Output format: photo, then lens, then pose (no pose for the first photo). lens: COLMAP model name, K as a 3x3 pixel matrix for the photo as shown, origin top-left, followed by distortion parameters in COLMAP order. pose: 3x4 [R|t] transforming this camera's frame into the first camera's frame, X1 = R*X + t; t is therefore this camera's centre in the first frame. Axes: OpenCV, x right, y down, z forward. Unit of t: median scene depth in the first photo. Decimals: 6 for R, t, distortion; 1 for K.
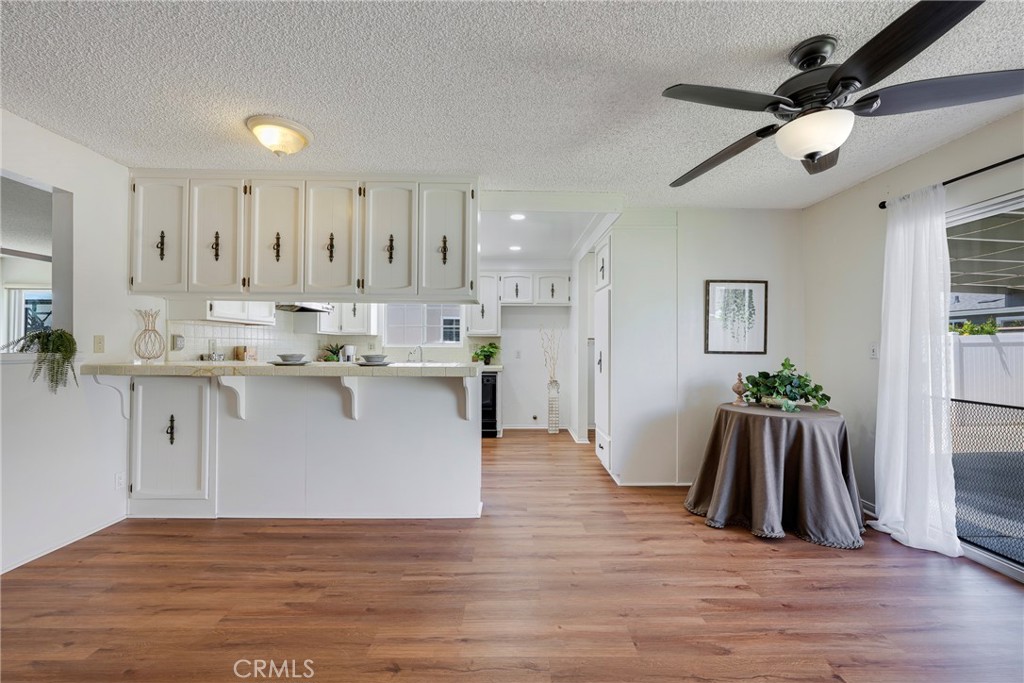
lens RADIAL K [[411.3, 0, 515.8], [0, 411.3, 341.4], [0, 0, 1]] dist [0.000973, -0.001303]
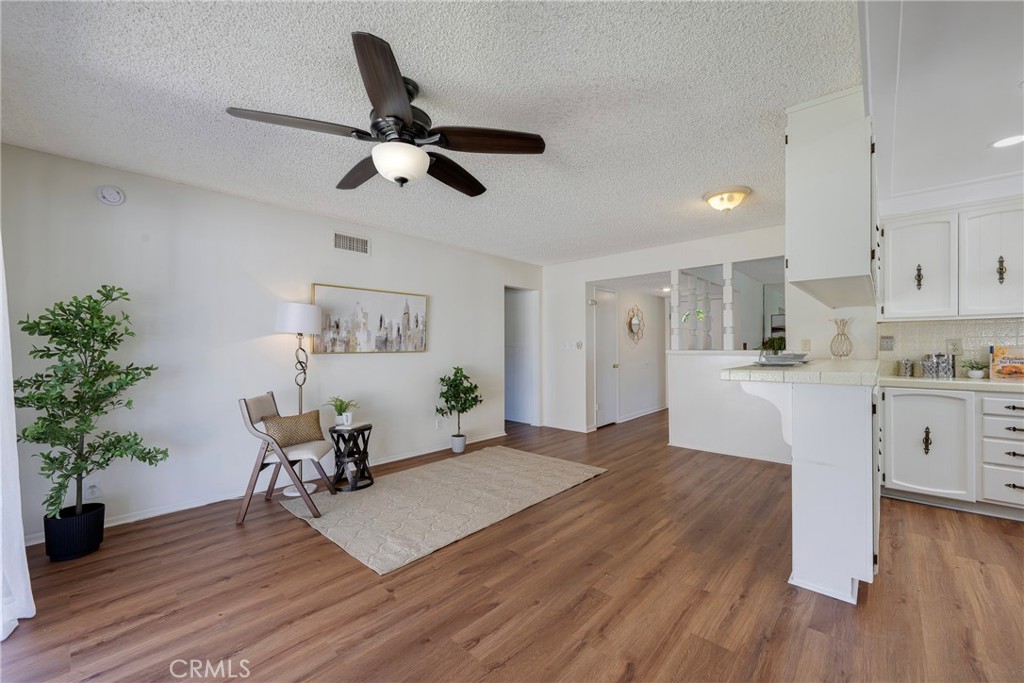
lens RADIAL K [[411.3, 0, 511.9], [0, 411.3, 346.0], [0, 0, 1]] dist [0.000973, -0.001303]
pose [[-0.687628, -0.002771, -0.726058, 0.771888], [0.008026, 0.999903, -0.011417, 0.016673], [0.726019, -0.013678, -0.687539, 1.150941]]
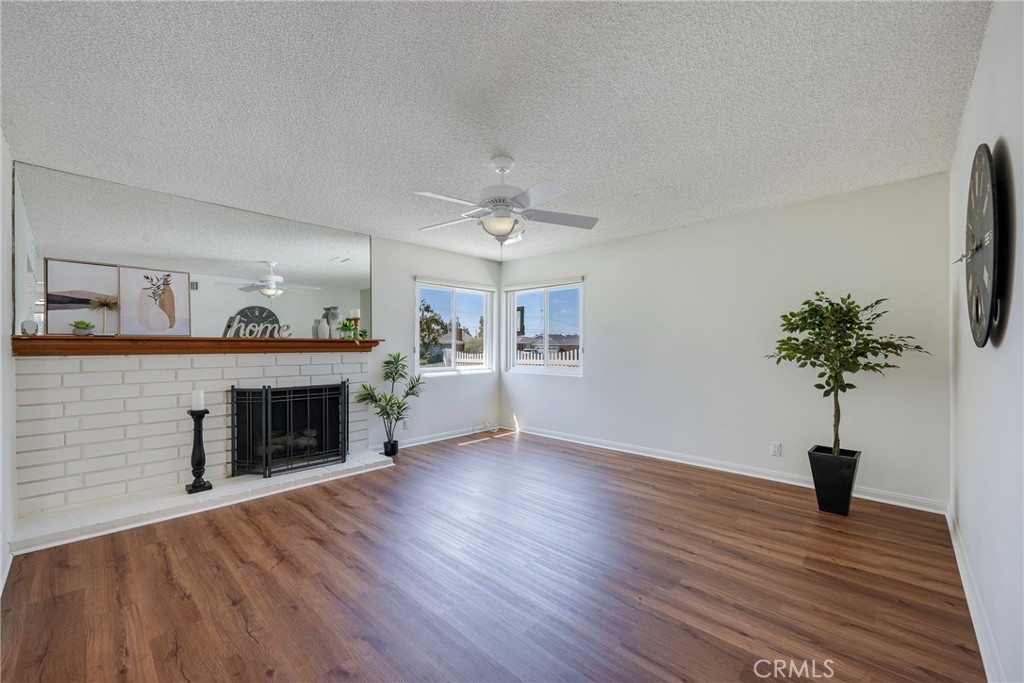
lens RADIAL K [[411.3, 0, 512.8], [0, 411.3, 348.5], [0, 0, 1]] dist [0.000973, -0.001303]
pose [[0.713411, -0.002032, -0.700743, -1.047333], [0.016454, 0.999769, 0.013852, 0.000837], [0.700552, -0.021413, 0.713280, 0.591307]]
